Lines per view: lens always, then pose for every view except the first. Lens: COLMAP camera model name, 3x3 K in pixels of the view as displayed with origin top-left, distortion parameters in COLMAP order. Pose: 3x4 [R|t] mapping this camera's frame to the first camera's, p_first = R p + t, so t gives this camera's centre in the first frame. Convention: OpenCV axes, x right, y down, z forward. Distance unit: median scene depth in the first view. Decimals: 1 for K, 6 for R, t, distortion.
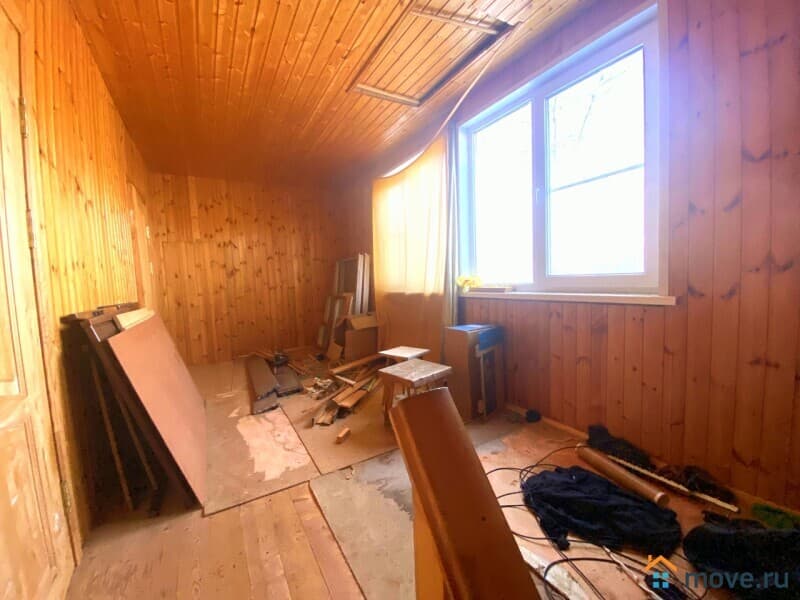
lens RADIAL K [[323.7, 0, 398.6], [0, 323.7, 296.9], [0, 0, 1]] dist [0.033074, -0.027972]
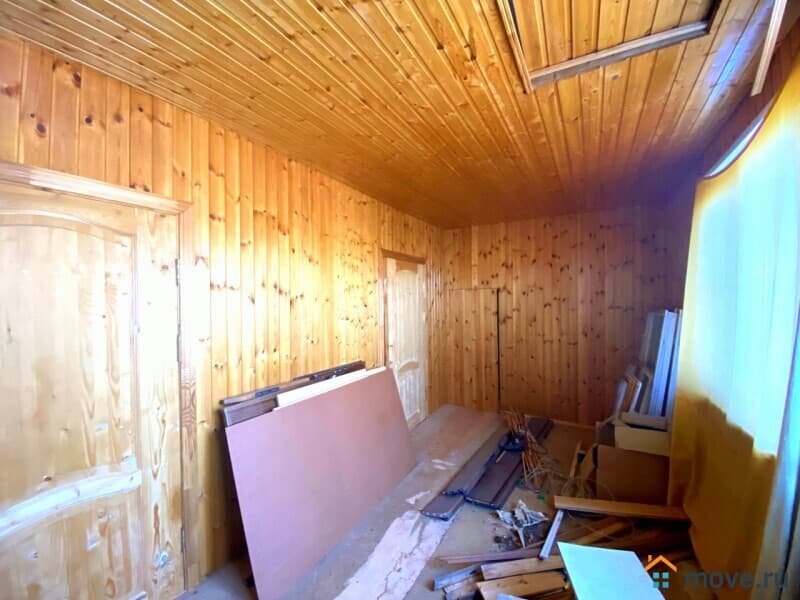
lens RADIAL K [[323.7, 0, 398.6], [0, 323.7, 296.9], [0, 0, 1]] dist [0.033074, -0.027972]
pose [[0.483620, 0.037820, -0.874461, 0.162353], [-0.066123, 0.997790, 0.006585, -0.132970], [0.872777, 0.054638, 0.485052, 0.293295]]
